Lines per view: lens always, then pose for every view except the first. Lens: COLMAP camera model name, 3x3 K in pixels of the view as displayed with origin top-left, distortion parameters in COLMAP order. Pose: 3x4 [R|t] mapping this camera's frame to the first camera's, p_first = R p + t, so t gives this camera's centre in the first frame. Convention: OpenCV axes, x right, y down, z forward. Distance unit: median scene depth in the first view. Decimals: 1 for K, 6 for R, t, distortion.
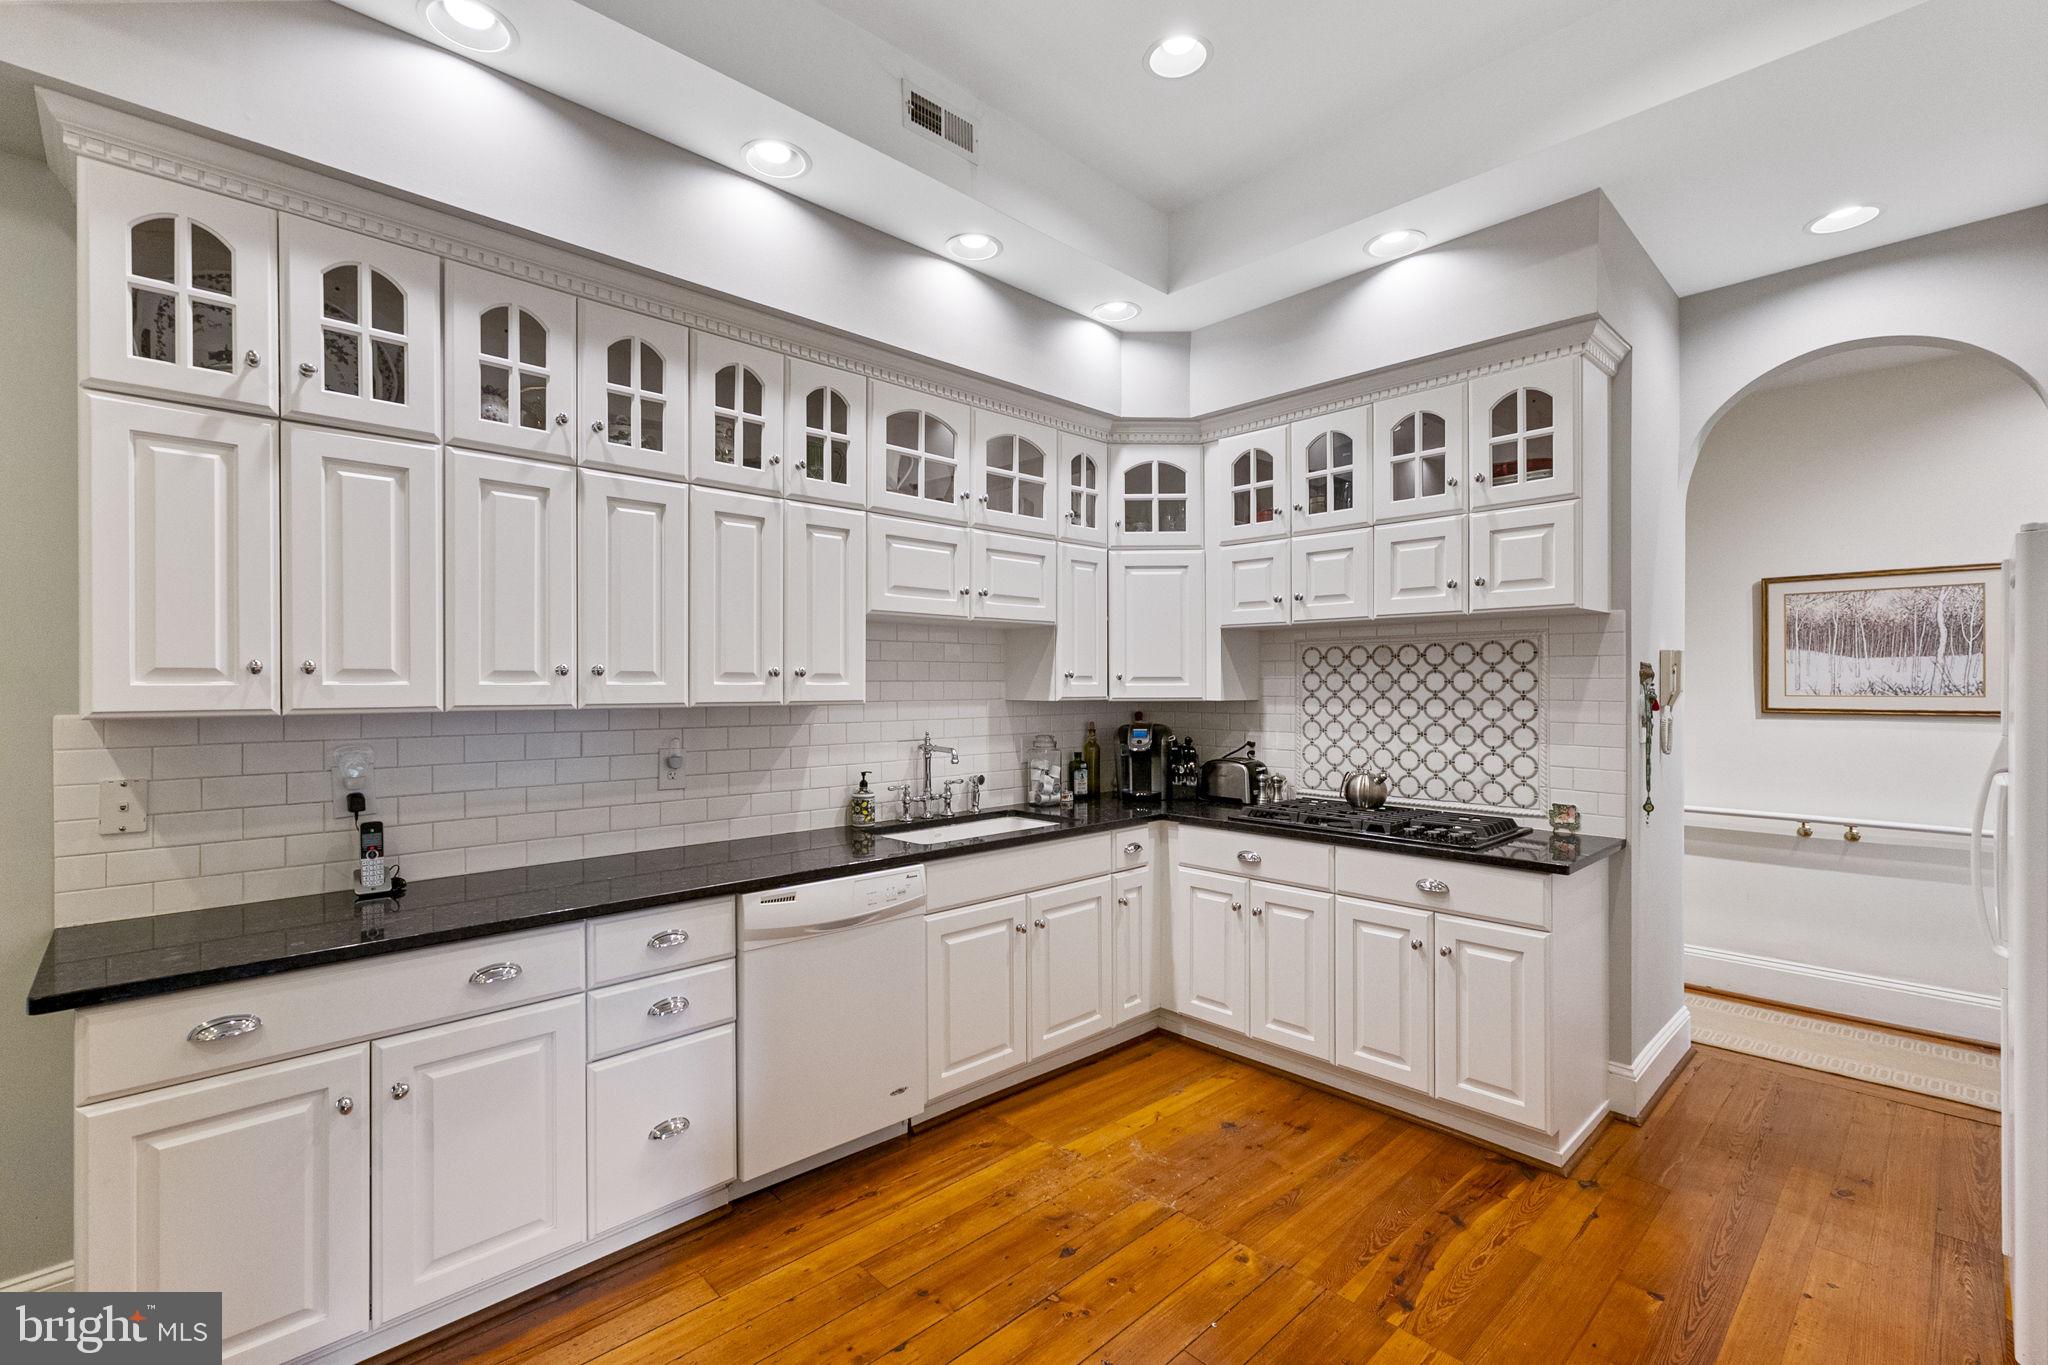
lens RADIAL K [[902.0, 0, 1023.5], [0, 902.0, 700.2], [0, 0, 1]] dist [0.002217, -0.000056]
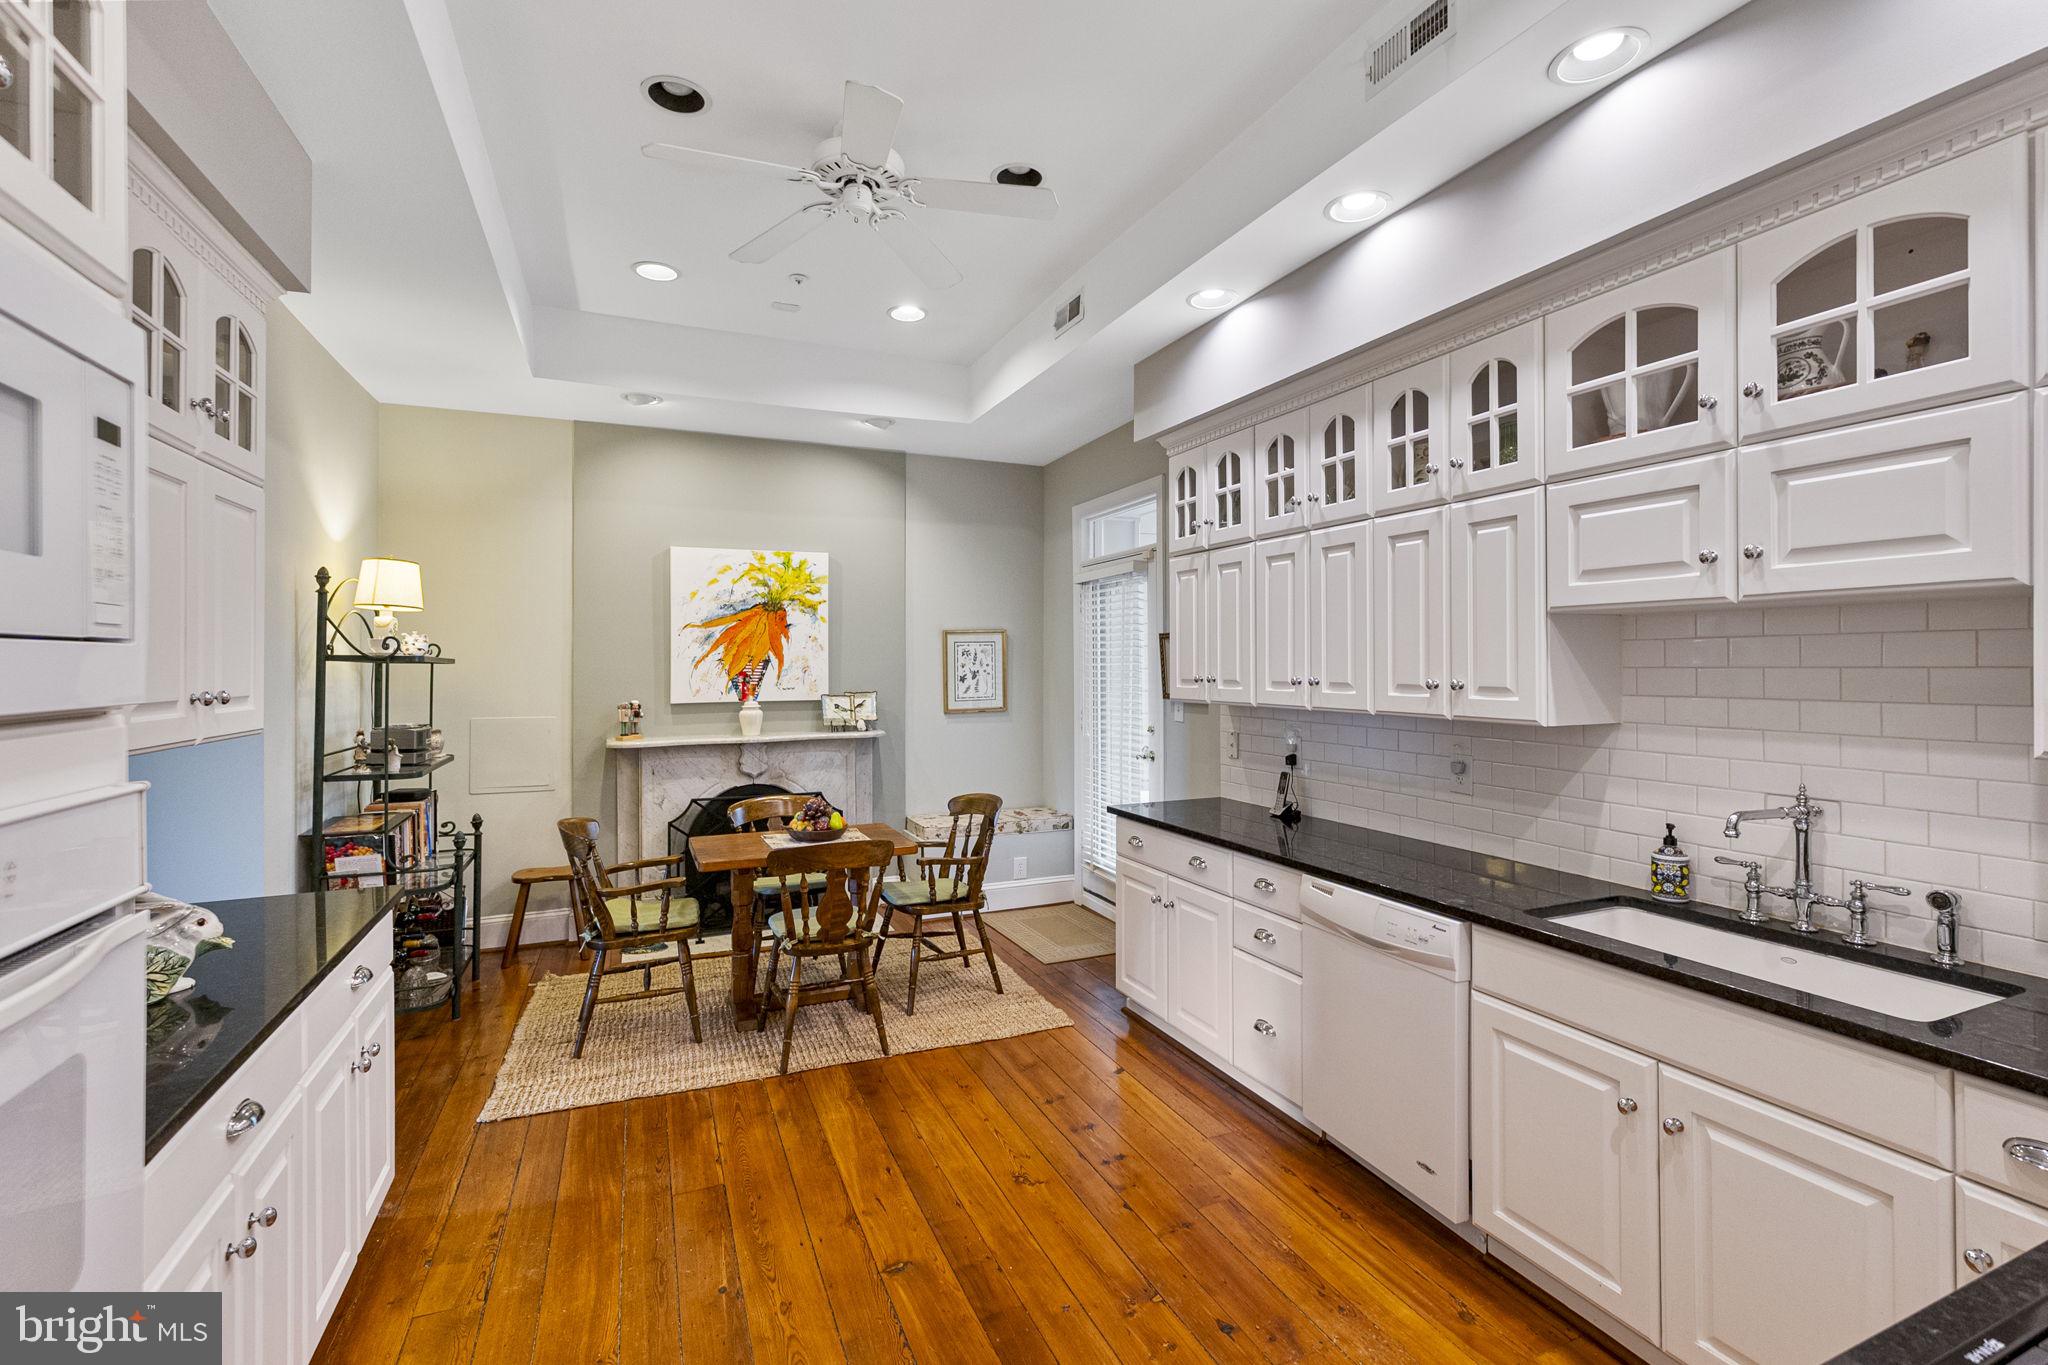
lens RADIAL K [[904.0, 0, 1024.0], [0, 904.0, 682.5], [0, 0, 1]] dist [-0.003165, 0.009881]
pose [[-0.338257, 0.017419, -0.940893, 0.813252], [-0.019846, 0.999474, 0.025638, -0.049586], [0.940844, 0.027345, -0.337733, 0.924007]]
